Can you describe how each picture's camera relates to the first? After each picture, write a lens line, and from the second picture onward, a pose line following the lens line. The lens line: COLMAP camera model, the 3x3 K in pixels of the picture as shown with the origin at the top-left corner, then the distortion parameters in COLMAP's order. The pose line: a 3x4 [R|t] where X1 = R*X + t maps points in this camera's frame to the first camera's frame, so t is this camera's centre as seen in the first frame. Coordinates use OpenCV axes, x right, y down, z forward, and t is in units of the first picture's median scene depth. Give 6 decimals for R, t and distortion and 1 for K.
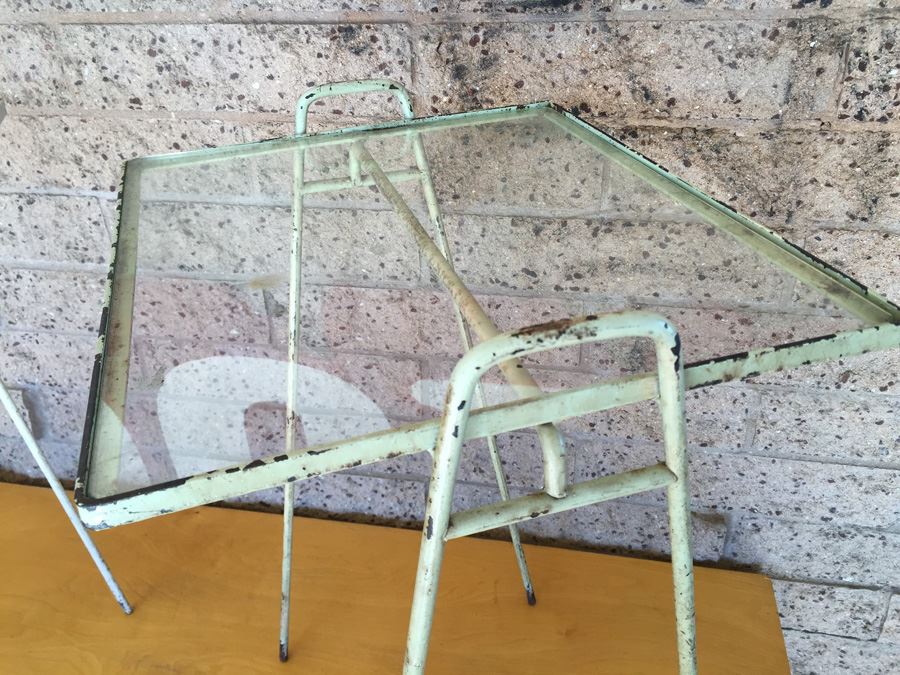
lens RADIAL K [[758.3, 0, 440.8], [0, 758.3, 330.8], [0, 0, 1]] dist [0.089300, -0.130235]
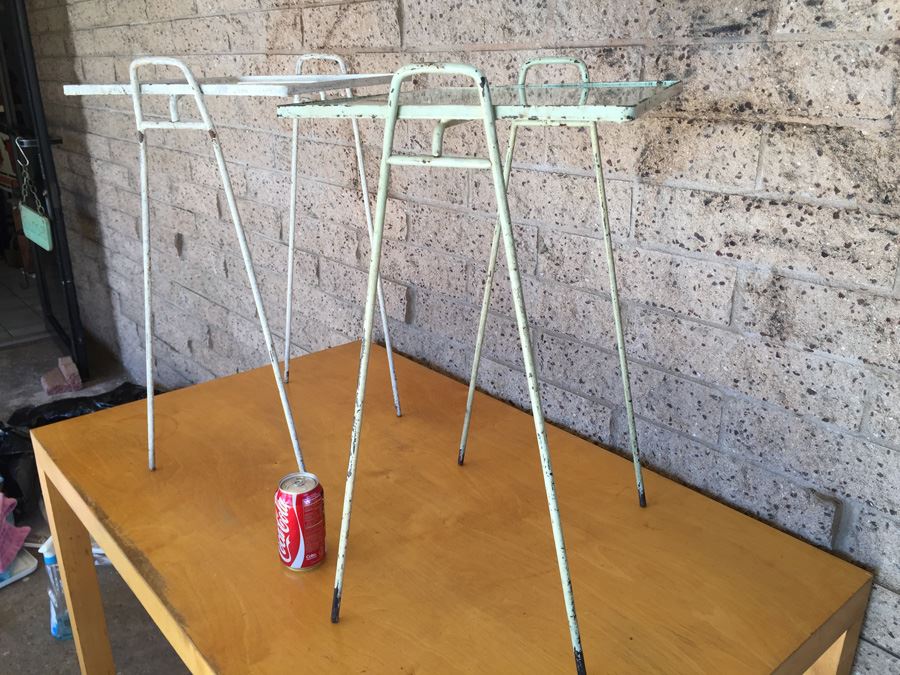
lens RADIAL K [[758.3, 0, 442.7], [0, 758.3, 335.7], [0, 0, 1]] dist [0.089300, -0.130235]
pose [[0.774226, 0.236395, -0.587104, 0.601837], [-0.330717, 0.942018, -0.056824, 0.313927], [0.539630, 0.238160, 0.807514, -0.262638]]
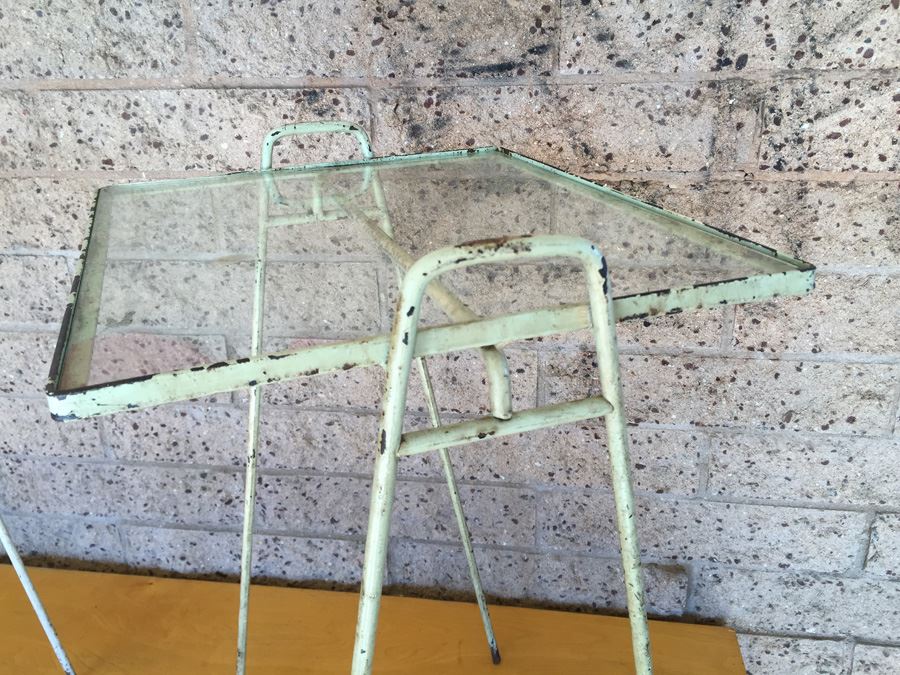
lens RADIAL K [[758.3, 0, 440.6], [0, 758.3, 333.2], [0, 0, 1]] dist [0.089300, -0.130235]
pose [[0.998851, -0.008684, 0.047135, 0.005925], [0.015373, 0.989536, -0.143467, 0.091766], [-0.045396, 0.144027, 0.988532, -0.026574]]
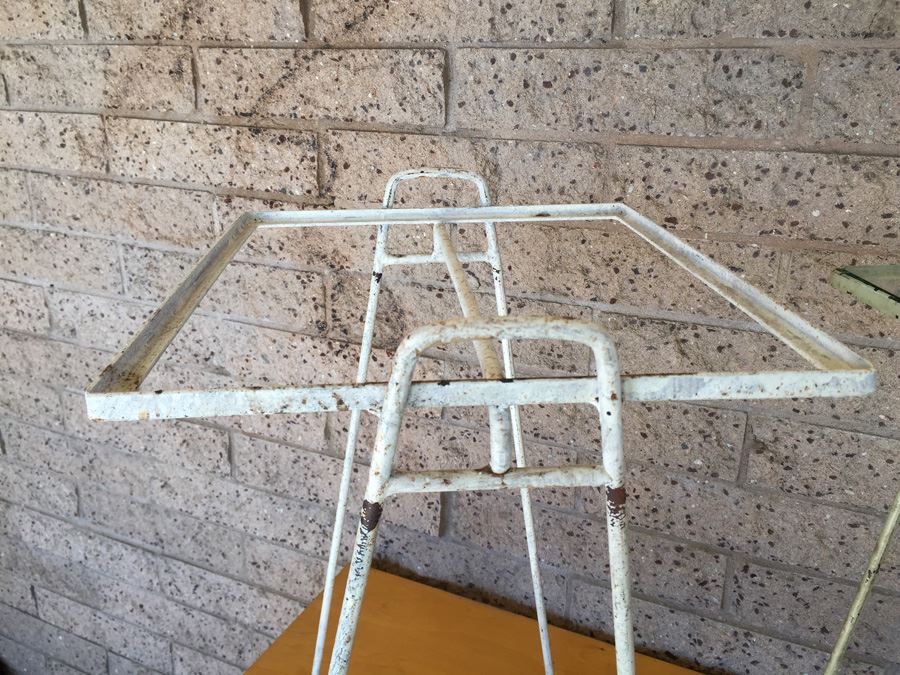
lens RADIAL K [[758.3, 0, 451.6], [0, 758.3, 338.7], [0, 0, 1]] dist [0.089300, -0.130235]
pose [[0.968832, 0.119667, -0.216896, -0.447072], [-0.157372, 0.973515, -0.165837, 0.071382], [0.191306, 0.194802, 0.962005, -0.006474]]
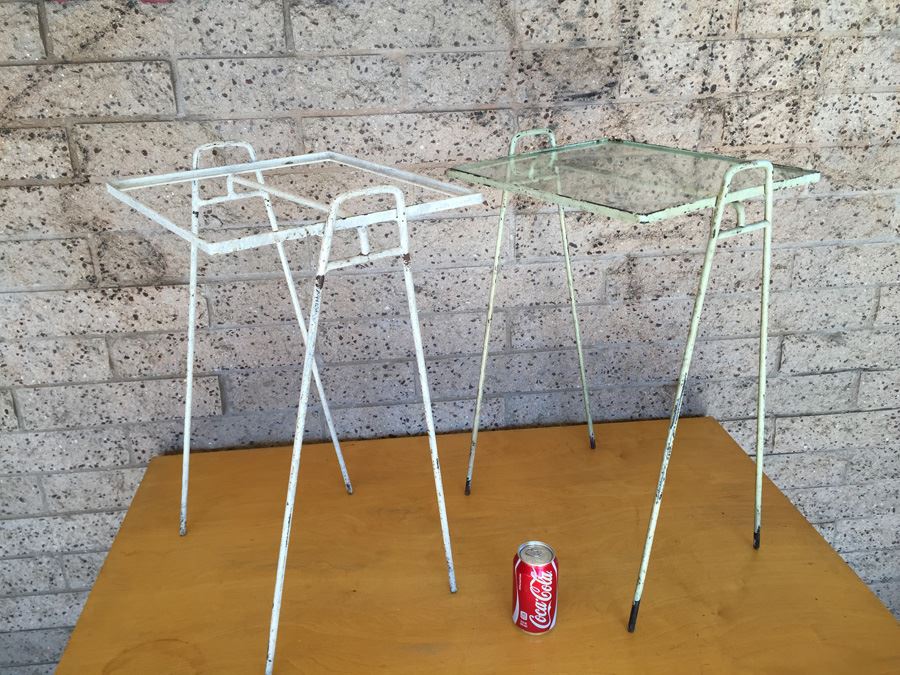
lens RADIAL K [[758.3, 0, 438.9], [0, 758.3, 341.0], [0, 0, 1]] dist [0.089300, -0.130235]
pose [[0.957984, -0.106209, 0.266431, -0.694411], [0.143384, 0.981848, -0.124157, 0.327475], [-0.248409, 0.157142, 0.955824, -0.589231]]
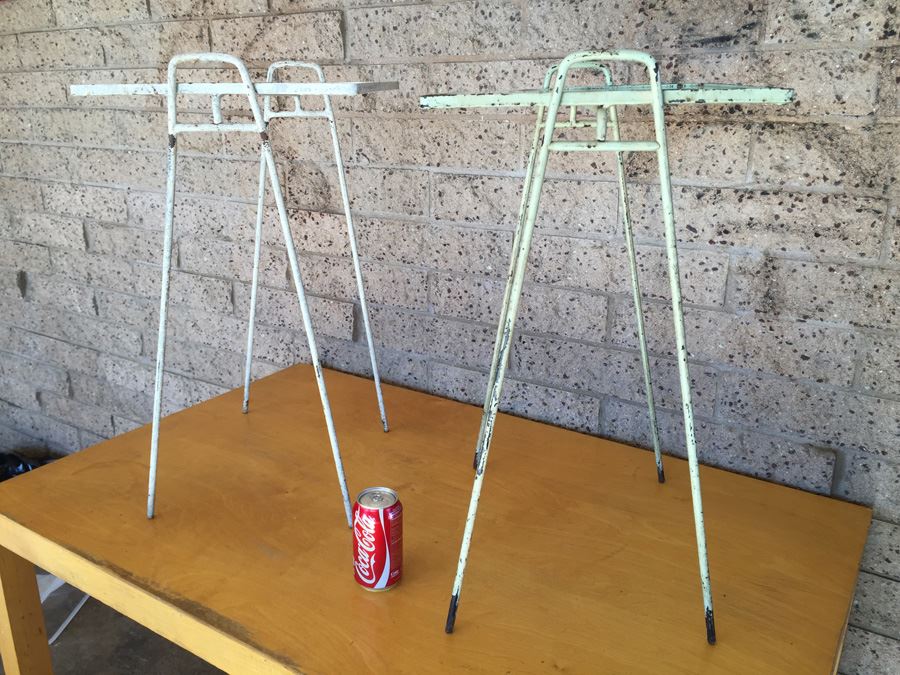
lens RADIAL K [[758.3, 0, 442.5], [0, 758.3, 339.8], [0, 0, 1]] dist [0.089300, -0.130235]
pose [[0.921870, 0.145843, -0.359006, 0.237940], [-0.217480, 0.961525, -0.167844, 0.484348], [0.320714, 0.232807, 0.918120, -0.436021]]
